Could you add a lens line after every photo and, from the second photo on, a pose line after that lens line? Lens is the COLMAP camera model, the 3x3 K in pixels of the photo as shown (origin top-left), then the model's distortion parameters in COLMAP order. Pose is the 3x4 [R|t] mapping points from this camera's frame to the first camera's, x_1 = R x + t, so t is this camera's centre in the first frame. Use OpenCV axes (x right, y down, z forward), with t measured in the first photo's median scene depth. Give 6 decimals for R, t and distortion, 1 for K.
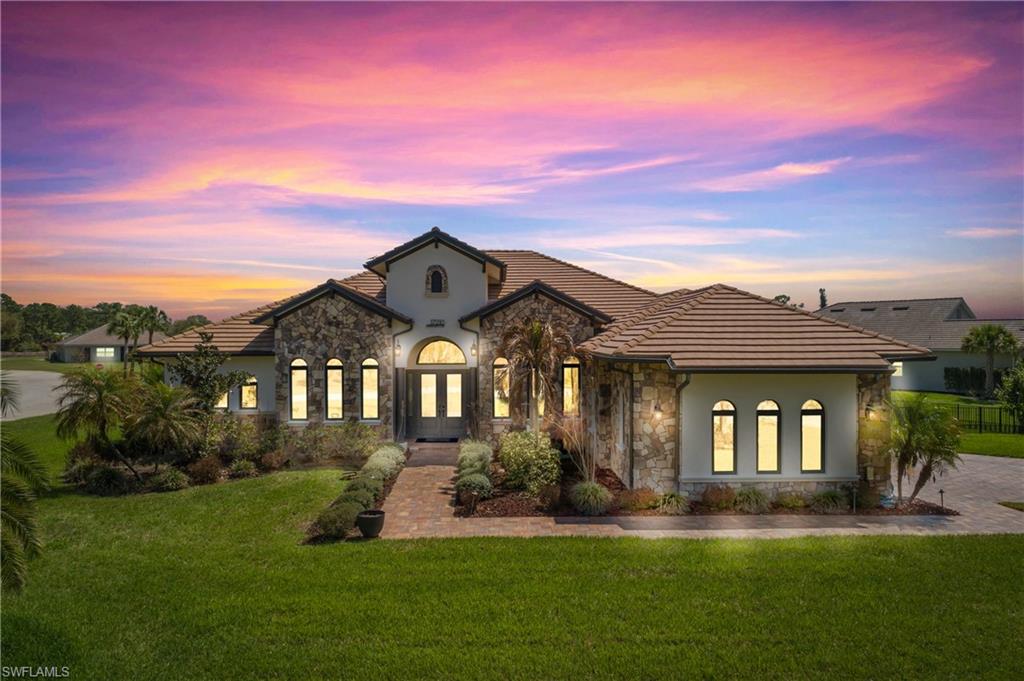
lens RADIAL K [[702.1, 0, 512.0], [0, 702.1, 340.5], [0, 0, 1]] dist [0.006886, 0.005695]
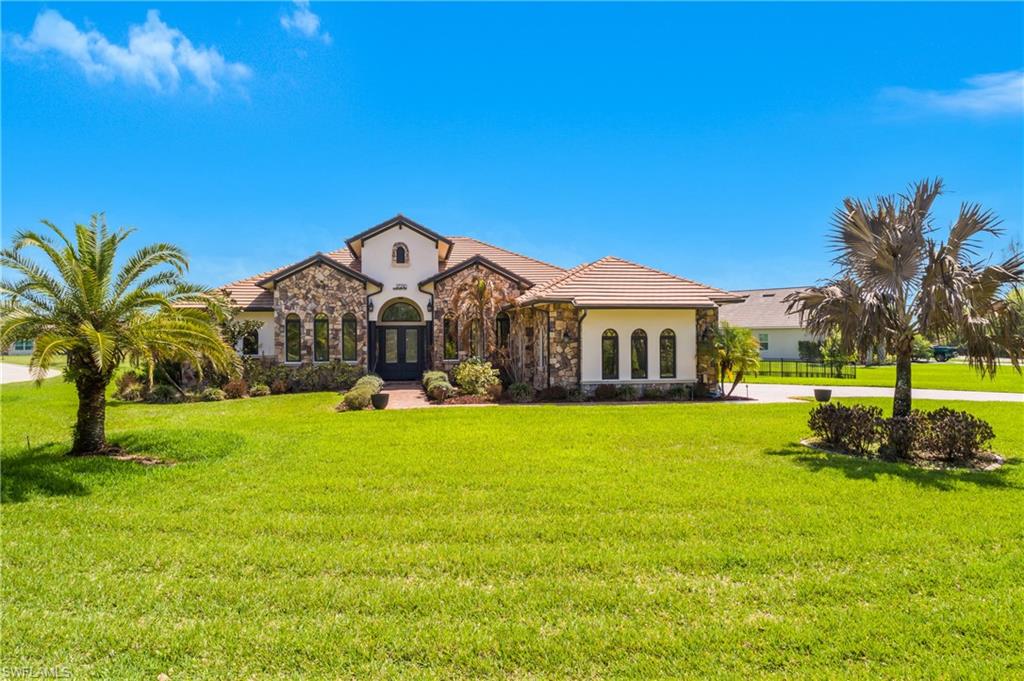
lens RADIAL K [[702.1, 0, 512.0], [0, 702.1, 340.5], [0, 0, 1]] dist [0.006886, 0.005695]
pose [[0.992825, -0.005103, 0.119469, -0.059244], [0.005689, 0.999973, -0.004561, 0.083749], [-0.119442, 0.005207, 0.992827, -0.327864]]
